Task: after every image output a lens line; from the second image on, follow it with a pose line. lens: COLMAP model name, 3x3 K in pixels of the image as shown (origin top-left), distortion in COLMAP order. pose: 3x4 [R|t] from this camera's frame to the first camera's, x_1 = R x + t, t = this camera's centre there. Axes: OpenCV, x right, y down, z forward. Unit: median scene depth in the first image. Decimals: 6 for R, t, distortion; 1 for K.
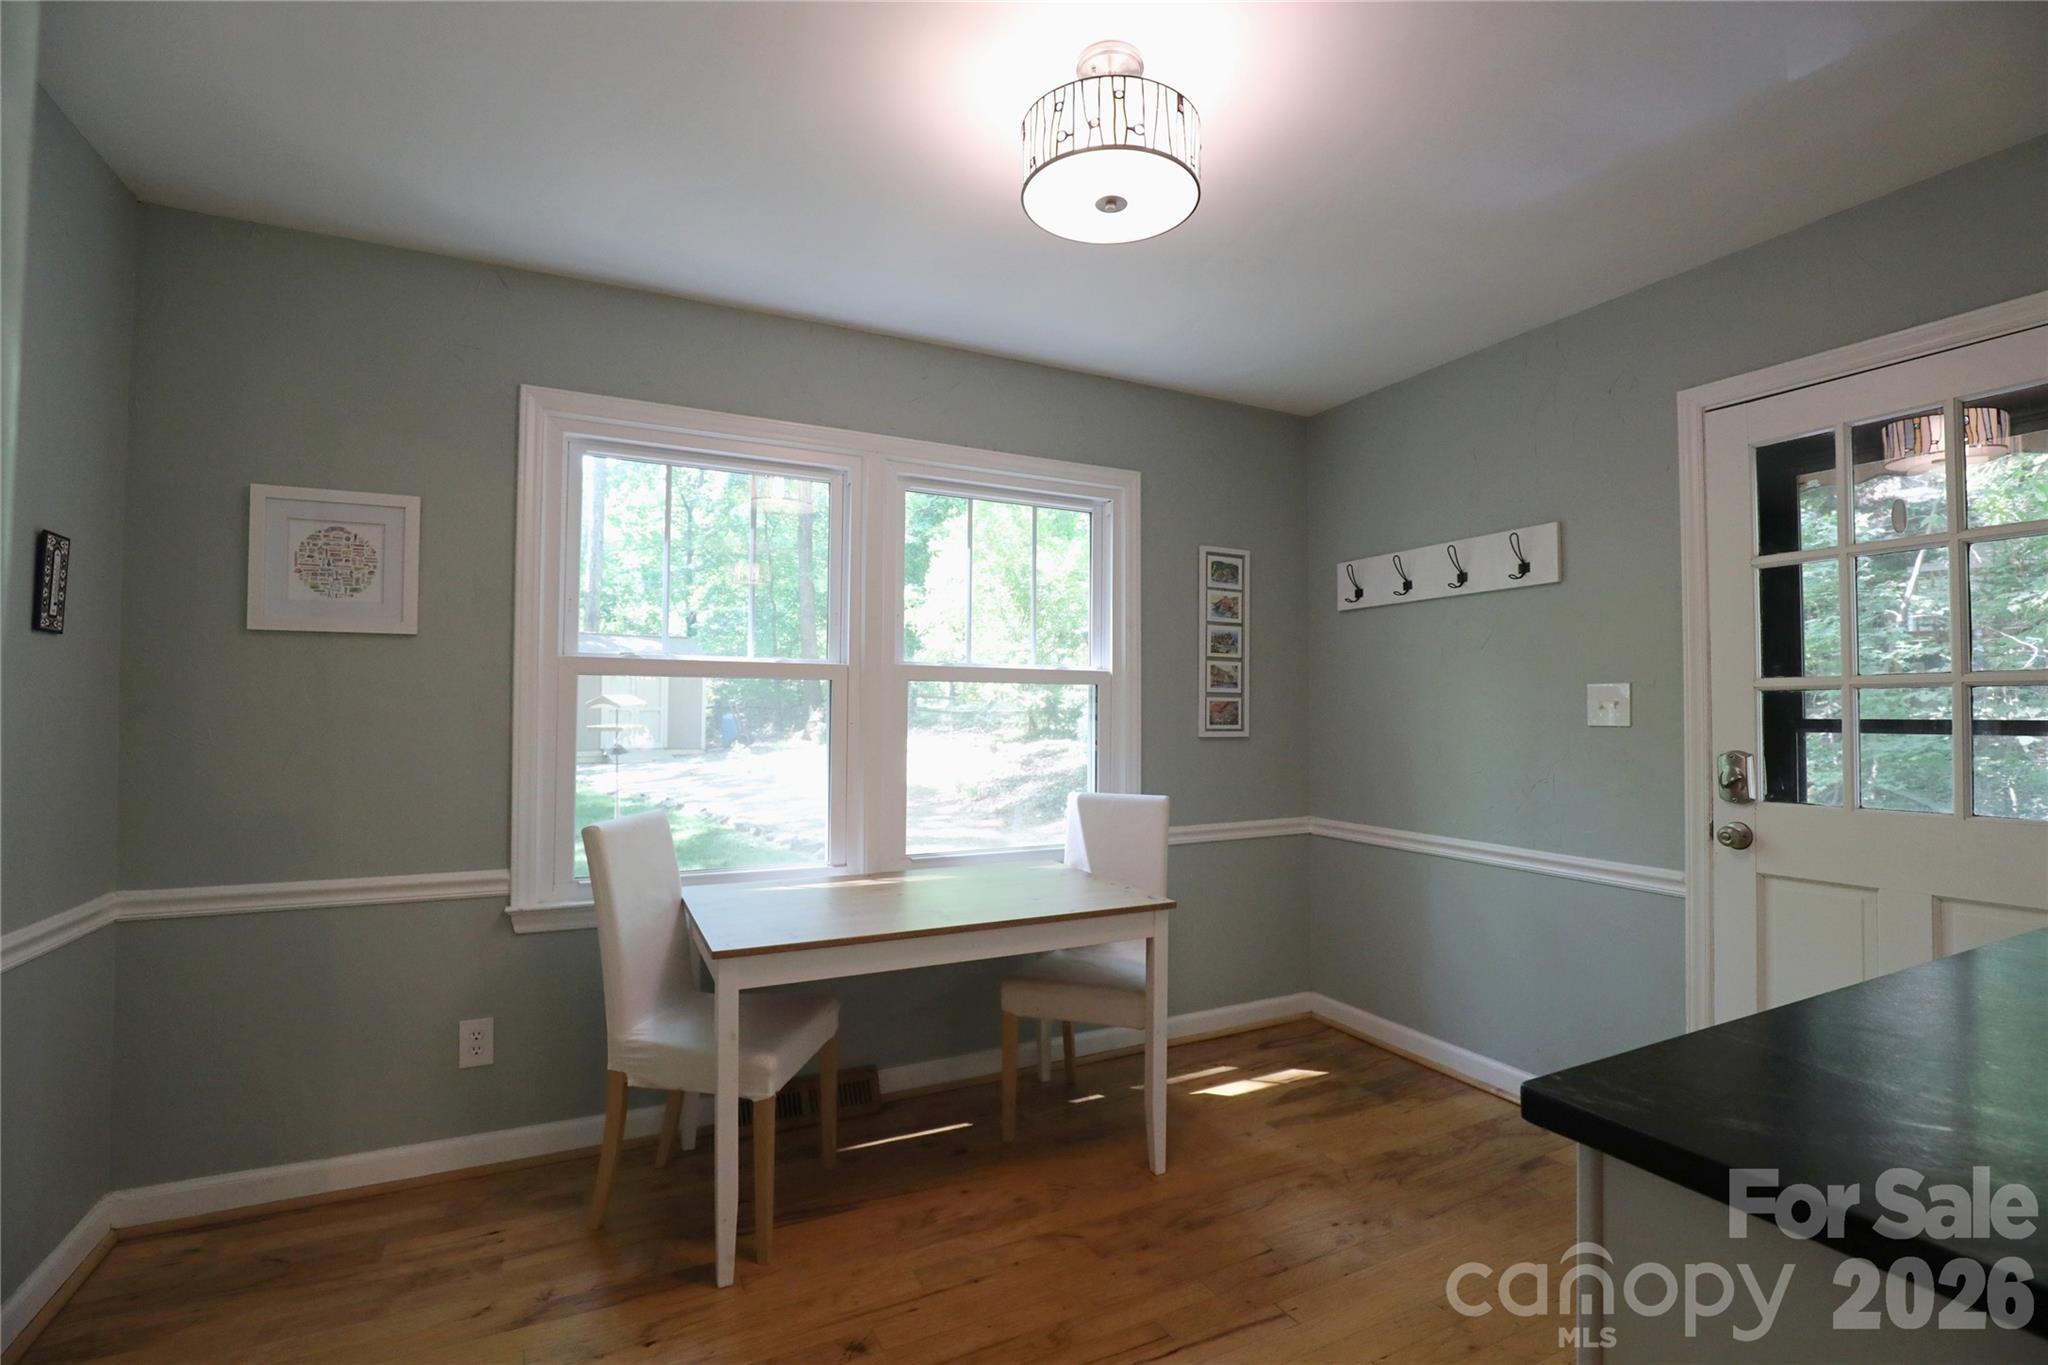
lens RADIAL K [[945.0, 0, 1028.4], [0, 945.0, 701.3], [0, 0, 1]] dist [-0.029684, 0.000145]
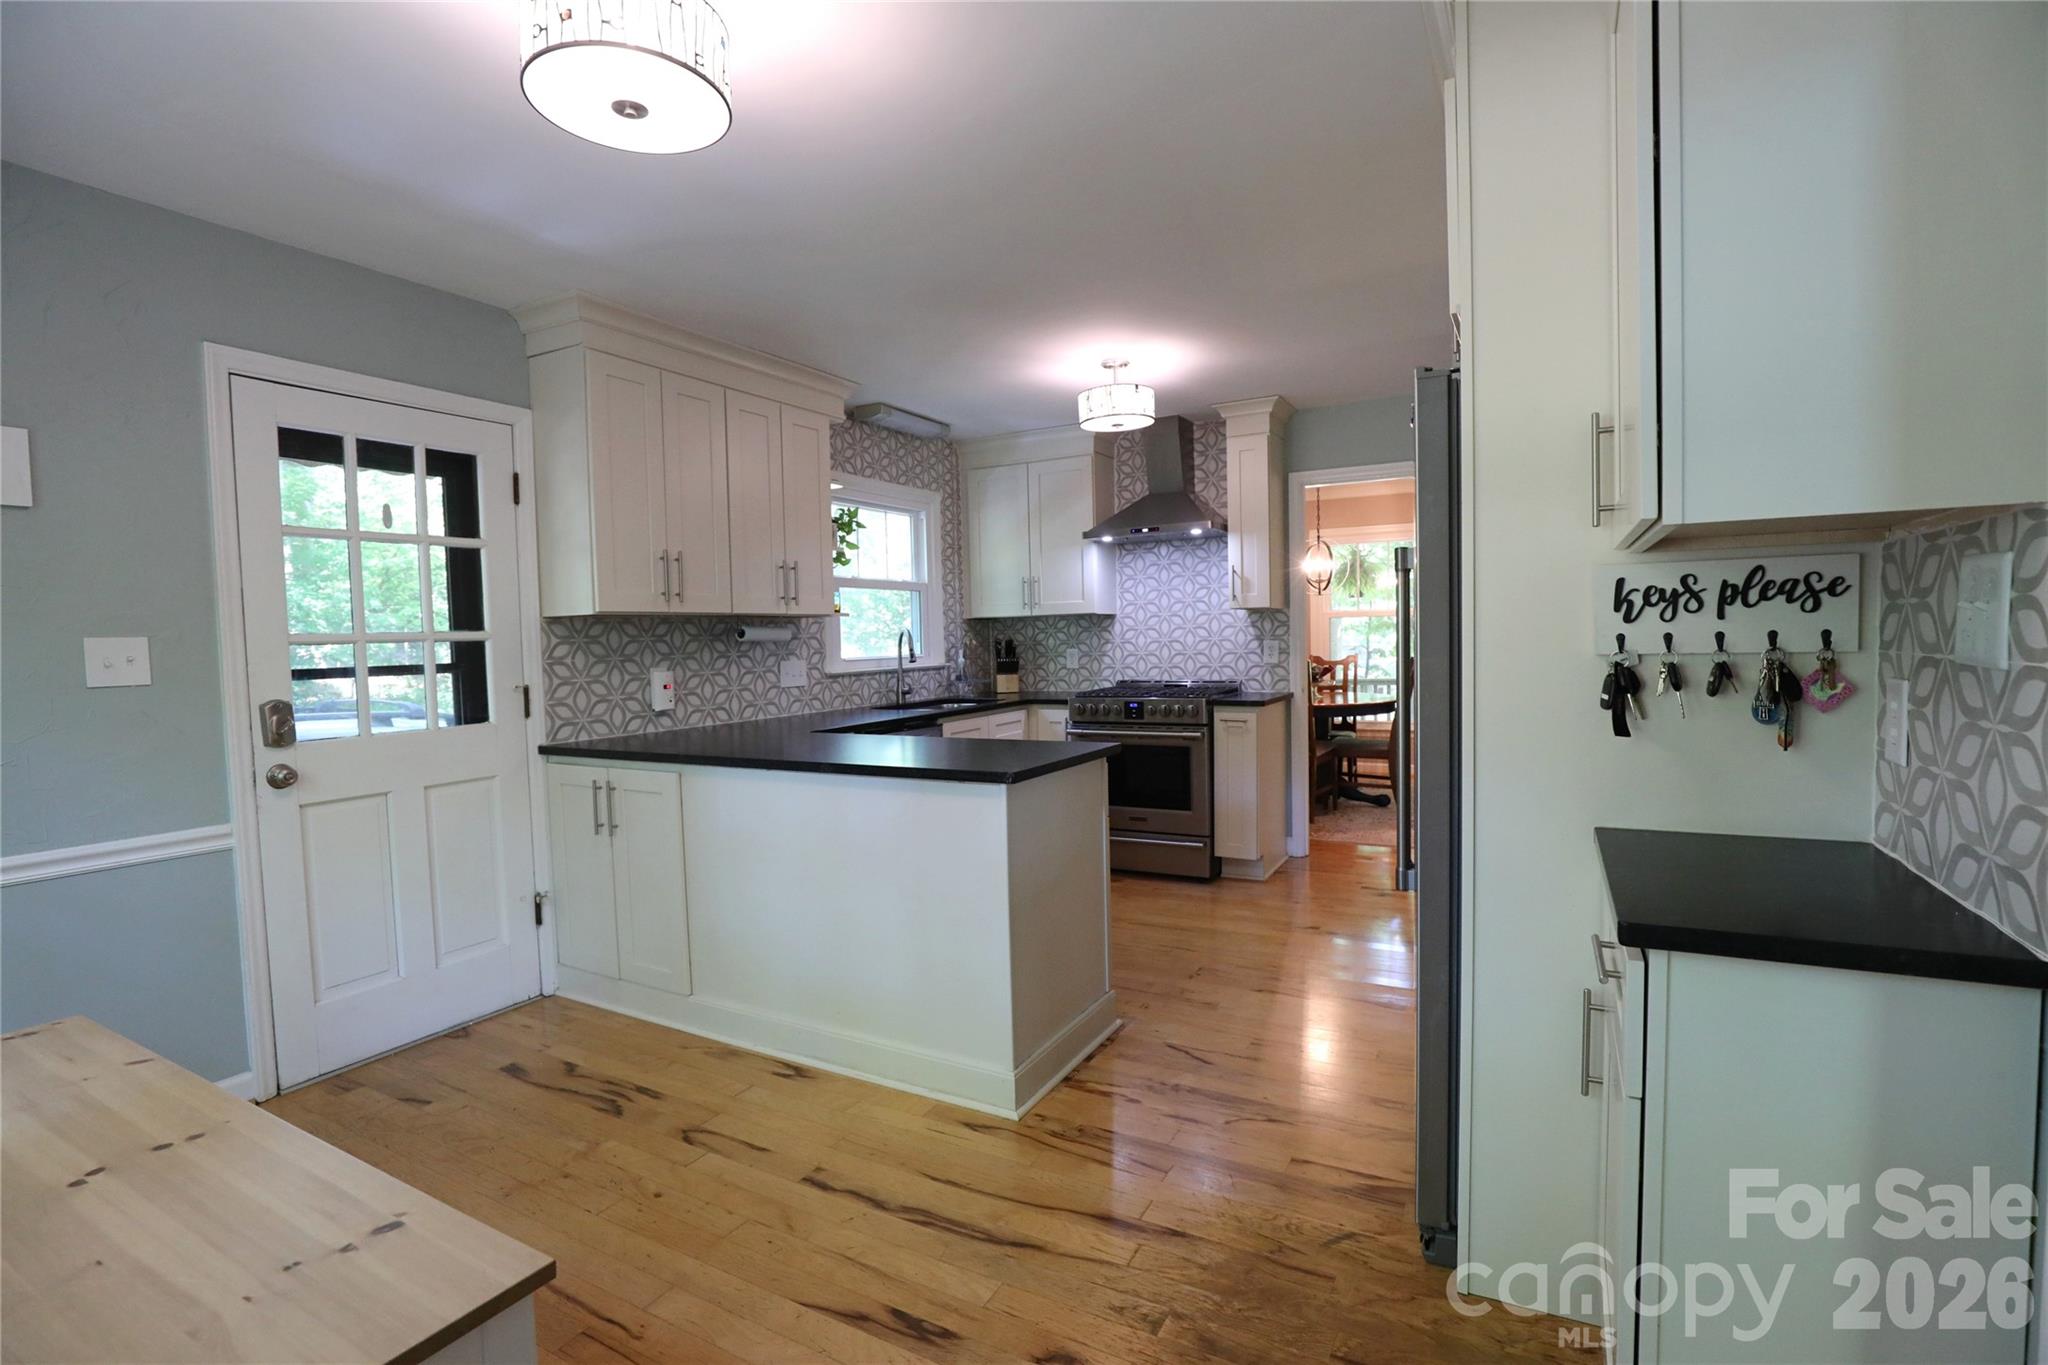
lens RADIAL K [[945.0, 0, 1024.5], [0, 945.0, 684.0], [0, 0, 1]] dist [-0.029684, 0.000145]
pose [[-0.584557, -0.029154, 0.810828, -0.641884], [0.015501, 0.998771, 0.047086, -0.003092], [-0.811204, 0.040093, -0.583387, 0.918030]]
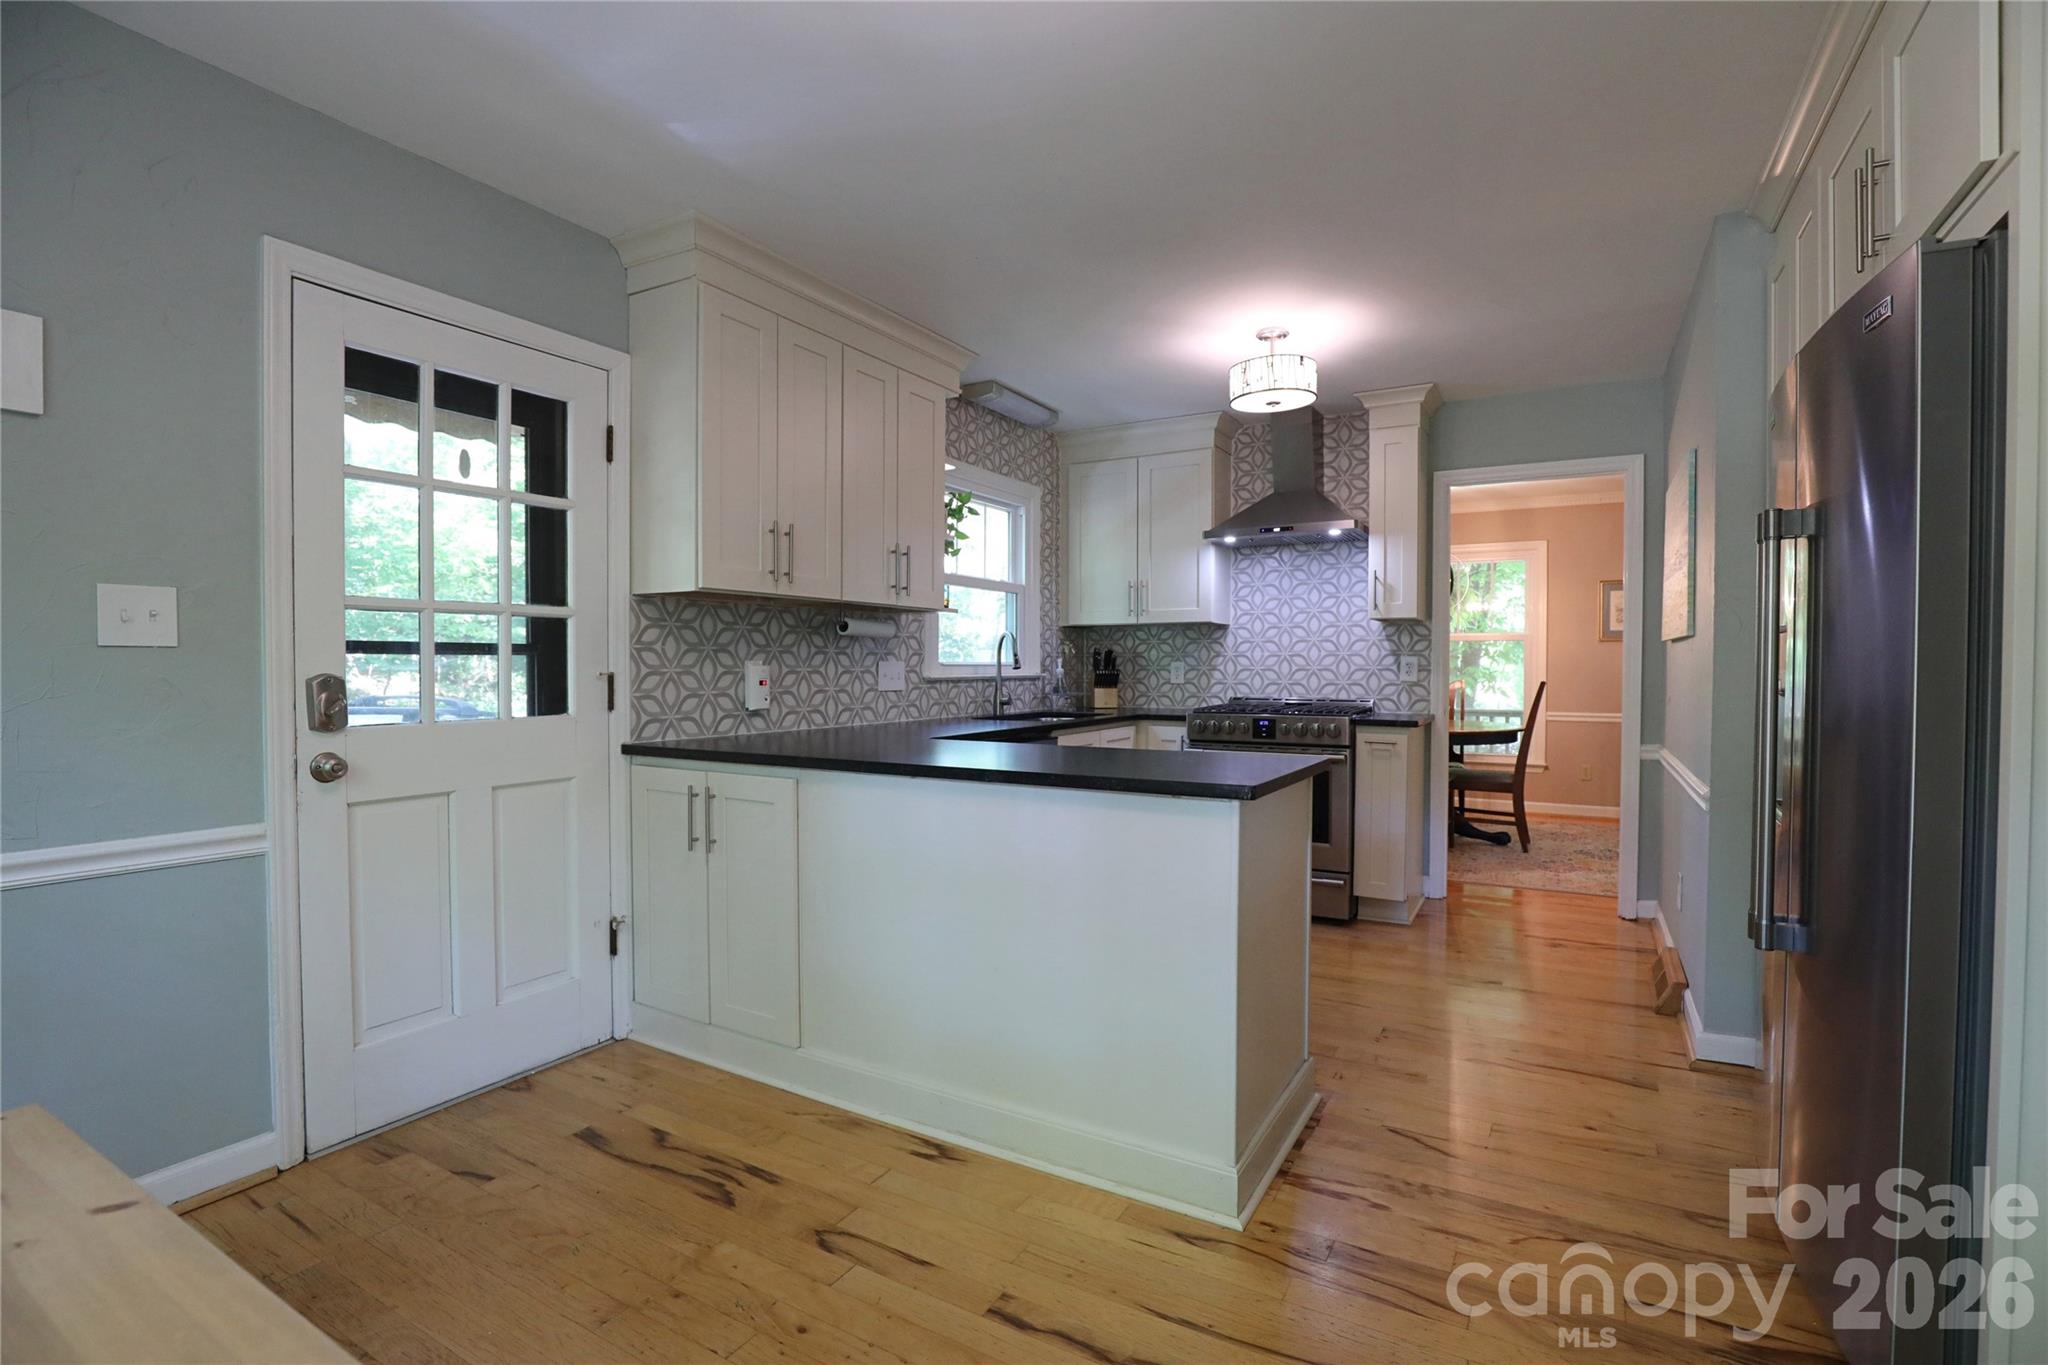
lens RADIAL K [[945.0, 0, 1024.4], [0, 945.0, 681.5], [0, 0, 1]] dist [-0.029684, 0.000145]
pose [[-0.568215, -0.016935, 0.822706, -0.365868], [-0.010210, 0.999856, 0.013530, 0.041799], [-0.822817, -0.000712, -0.568306, 0.952366]]
